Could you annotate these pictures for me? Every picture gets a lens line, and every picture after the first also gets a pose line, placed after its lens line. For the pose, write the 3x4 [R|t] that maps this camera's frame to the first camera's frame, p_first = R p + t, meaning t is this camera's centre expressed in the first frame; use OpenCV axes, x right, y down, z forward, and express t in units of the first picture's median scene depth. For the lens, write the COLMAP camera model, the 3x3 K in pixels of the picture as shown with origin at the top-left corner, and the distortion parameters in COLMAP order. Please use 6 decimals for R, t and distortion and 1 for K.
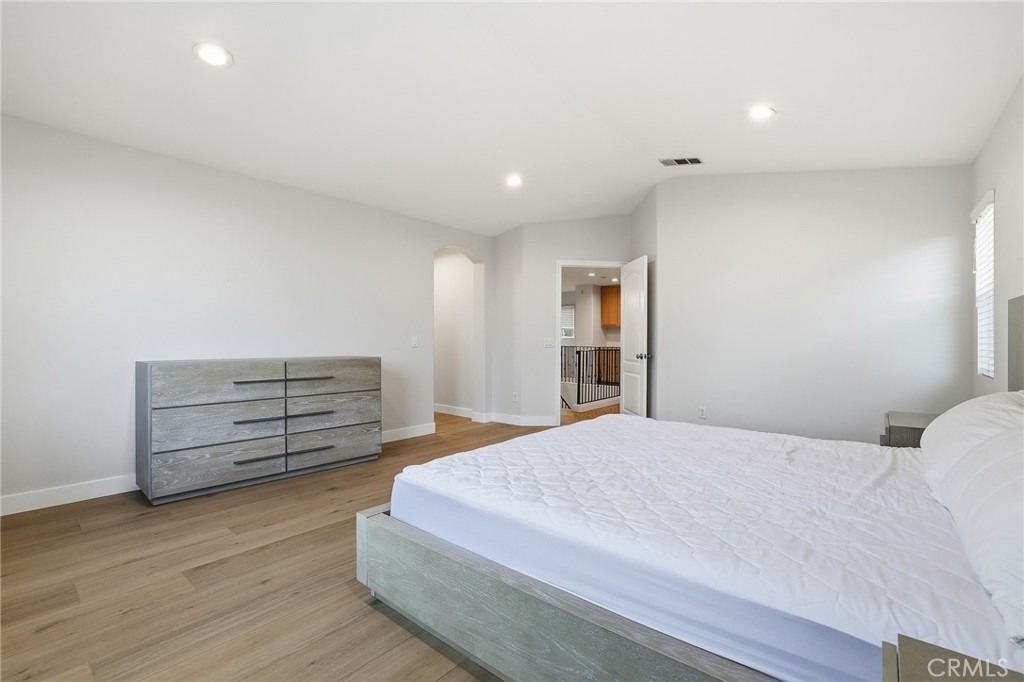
lens RADIAL K [[459.3, 0, 508.0], [0, 459.3, 341.3], [0, 0, 1]] dist [-0.045891, 0.010806]
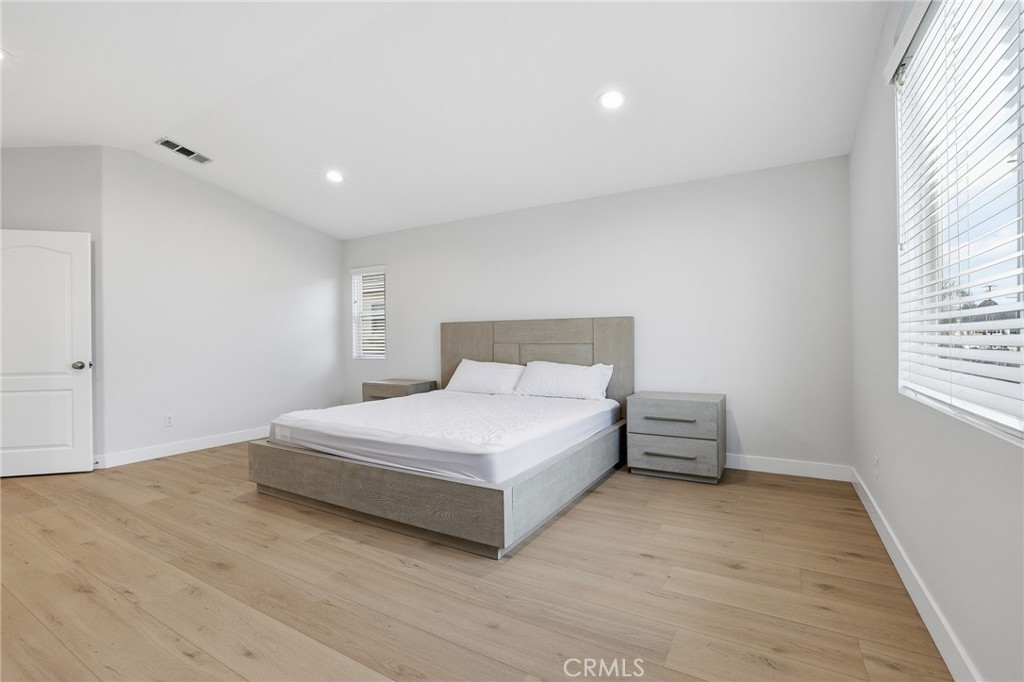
lens RADIAL K [[441.4, 0, 512.3], [0, 441.4, 338.4], [0, 0, 1]] dist [-0.040511, 0.012338]
pose [[-0.178810, 0.002948, 0.983879, -0.747420], [0.005182, 0.999984, -0.002055, -0.007521], [-0.983870, 0.004731, -0.178823, 0.606445]]
